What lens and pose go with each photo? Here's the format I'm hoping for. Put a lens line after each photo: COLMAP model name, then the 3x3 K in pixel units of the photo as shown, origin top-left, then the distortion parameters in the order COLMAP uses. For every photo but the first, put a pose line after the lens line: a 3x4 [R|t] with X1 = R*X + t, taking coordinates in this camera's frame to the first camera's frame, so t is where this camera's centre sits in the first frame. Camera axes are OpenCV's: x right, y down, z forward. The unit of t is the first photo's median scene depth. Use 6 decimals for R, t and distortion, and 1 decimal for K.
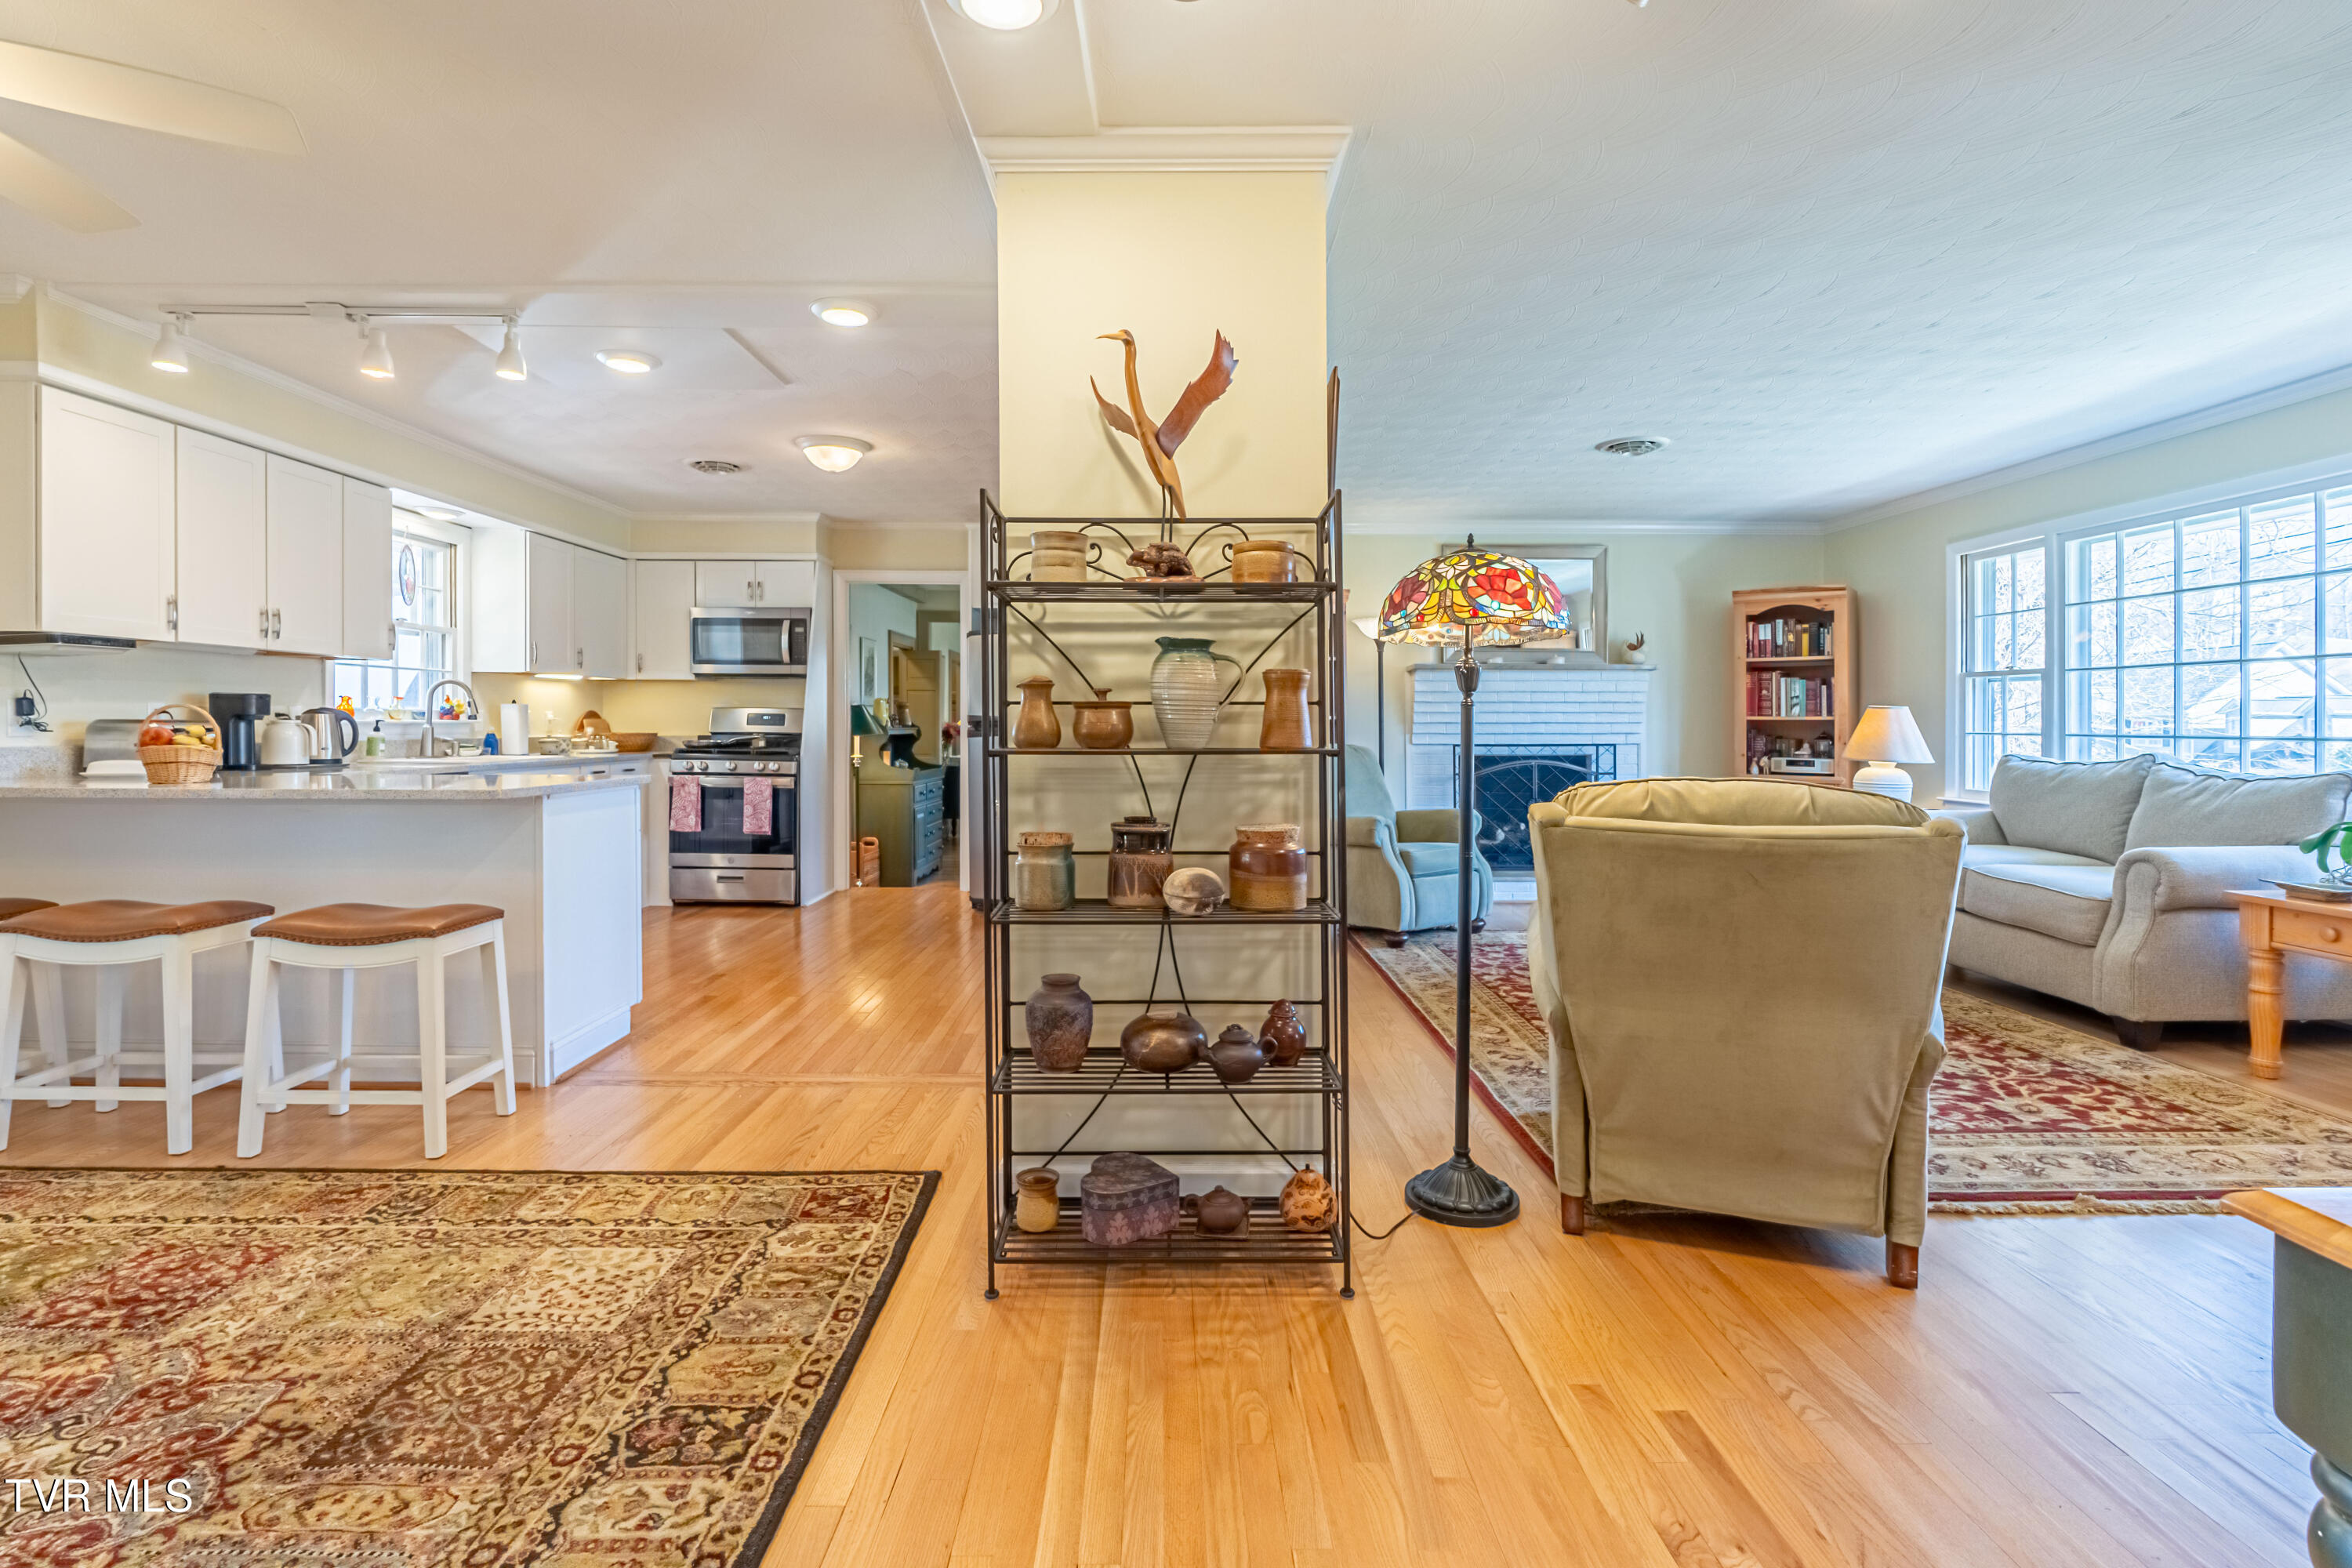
lens RADIAL K [[1101.0, 0, 1162.5], [0, 1101.0, 686.2], [0, 0, 1]] dist [-0.002204, 0.000439]
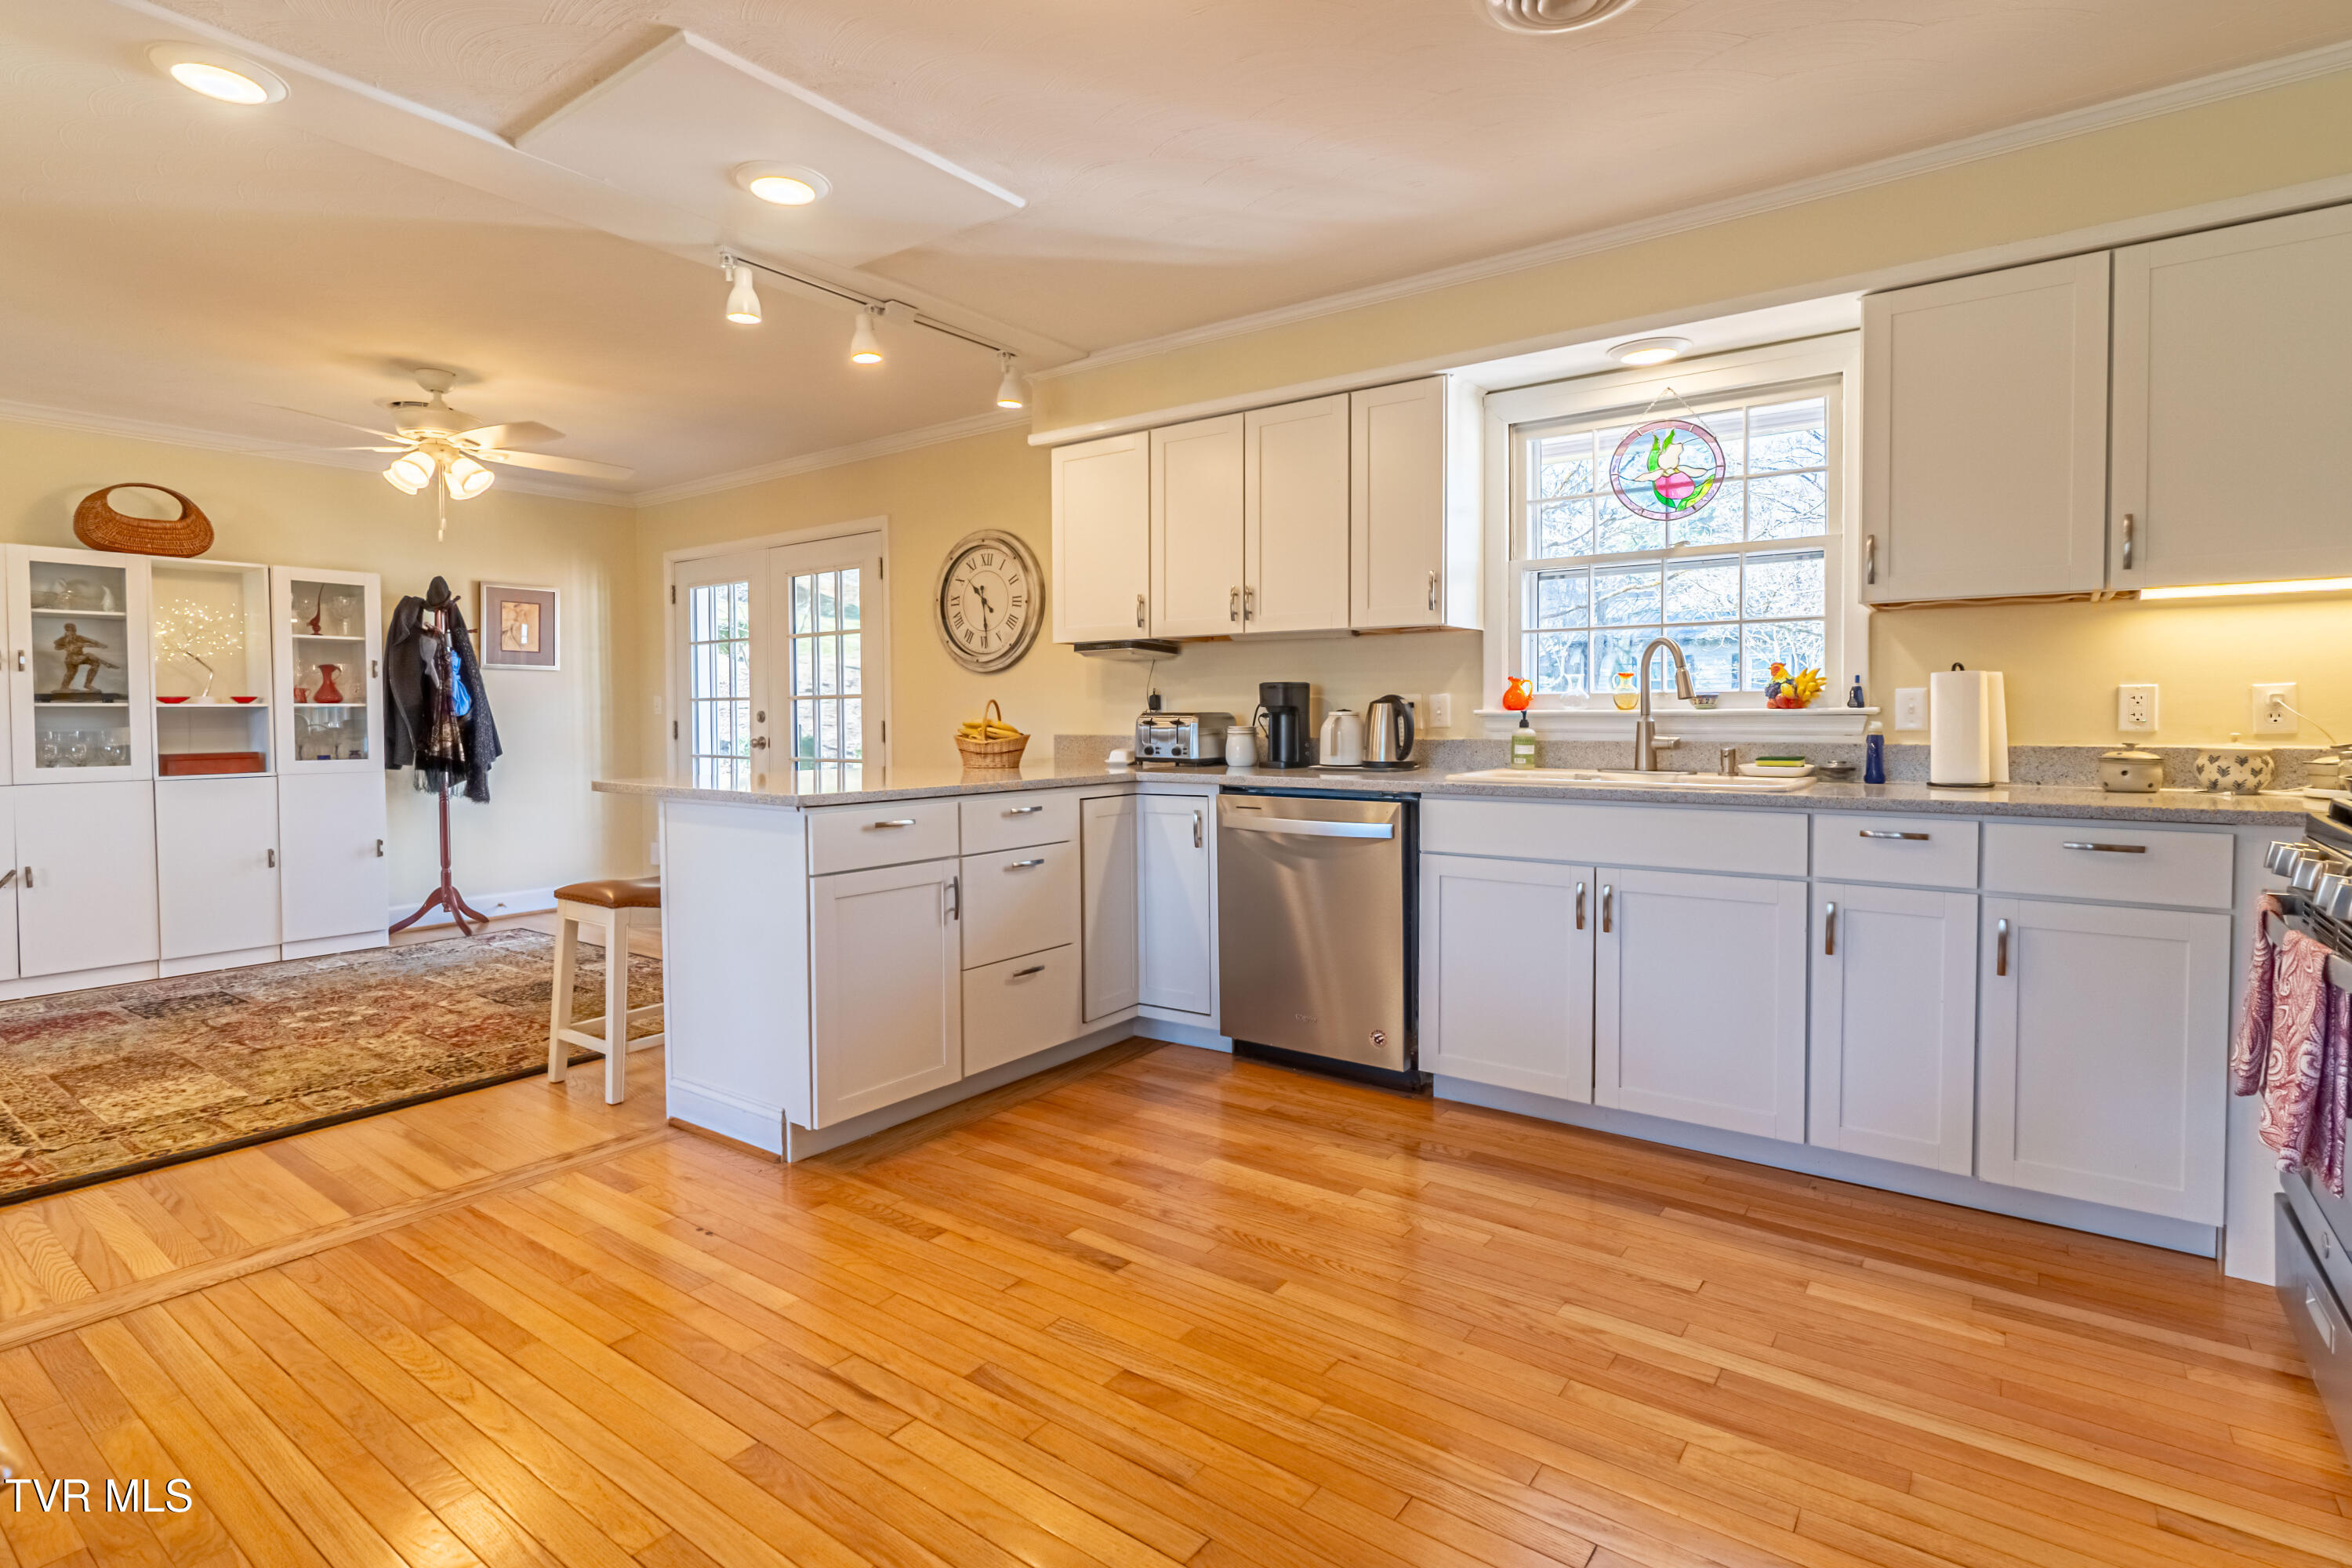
lens RADIAL K [[1078.9, 0, 1243.4], [0, 1078.9, 743.5], [0, 0, 1]] dist [-0.002081, -0.000325]
pose [[-0.580082, 0.026850, -0.814116, -0.091936], [0.014838, 0.999639, 0.022396, 0.034249], [0.814423, 0.000912, -0.580271, 1.416579]]
